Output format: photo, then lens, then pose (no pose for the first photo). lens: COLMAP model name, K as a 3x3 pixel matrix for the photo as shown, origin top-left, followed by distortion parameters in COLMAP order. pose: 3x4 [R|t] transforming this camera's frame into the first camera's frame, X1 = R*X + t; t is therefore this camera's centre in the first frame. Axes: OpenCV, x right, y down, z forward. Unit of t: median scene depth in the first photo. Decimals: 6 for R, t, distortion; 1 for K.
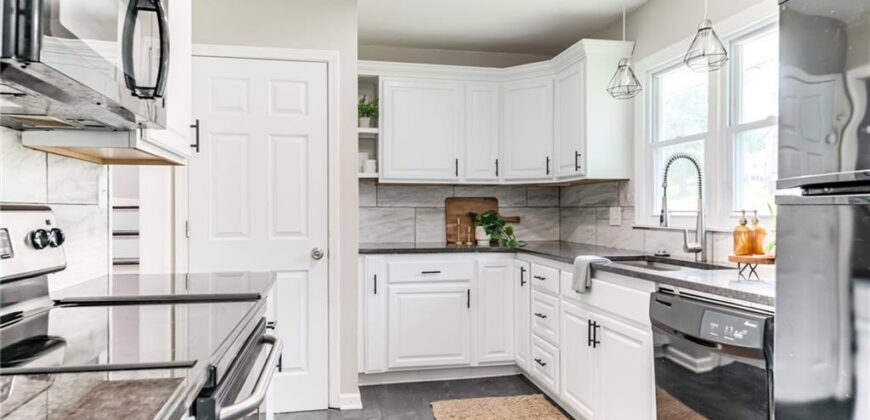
lens RADIAL K [[559.3, 0, 435.0], [0, 559.3, 210.0], [0, 0, 1]] dist [0.000397, 0.000426]
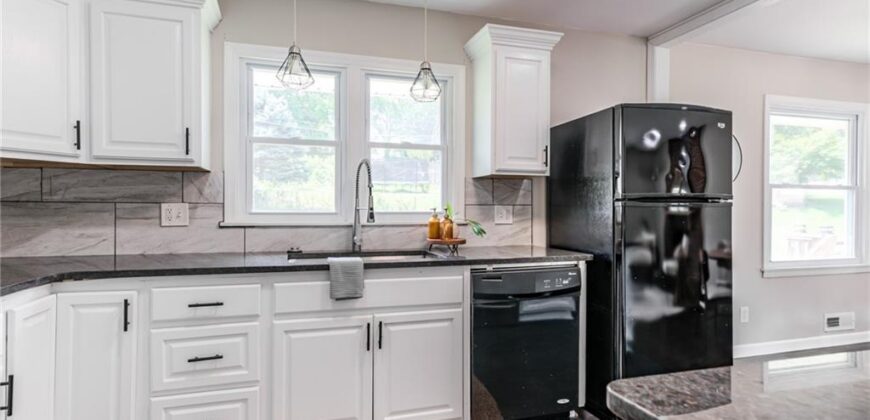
lens RADIAL K [[433.0, 0, 440.0], [0, 433.0, 212.1], [0, 0, 1]] dist [0.003061, 0.000355]
pose [[-0.090030, -0.004782, 0.995928, -0.331352], [-0.004878, 0.999979, 0.004360, 0.003058], [-0.995927, -0.004466, -0.090051, 0.674602]]
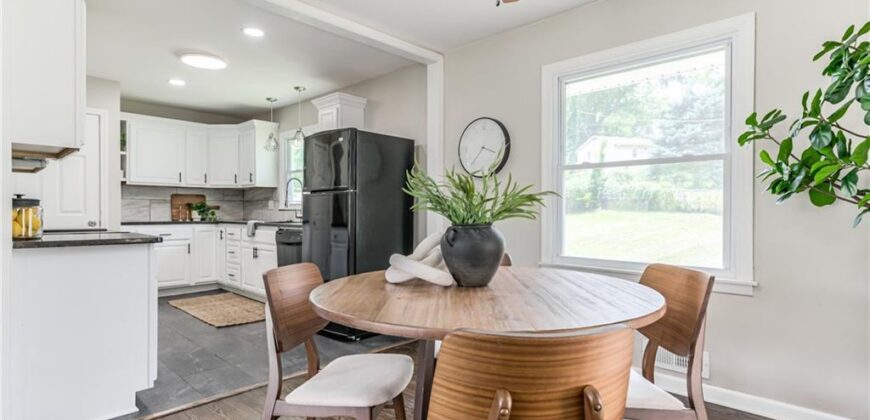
lens RADIAL K [[433.0, 0, 440.0], [0, 433.0, 212.1], [0, 0, 1]] dist [0.003061, 0.000355]
pose [[0.807941, 0.001466, 0.589261, -0.114137], [-0.004742, 0.999981, 0.004014, 0.027288], [-0.589244, -0.006038, 0.807932, -0.646845]]
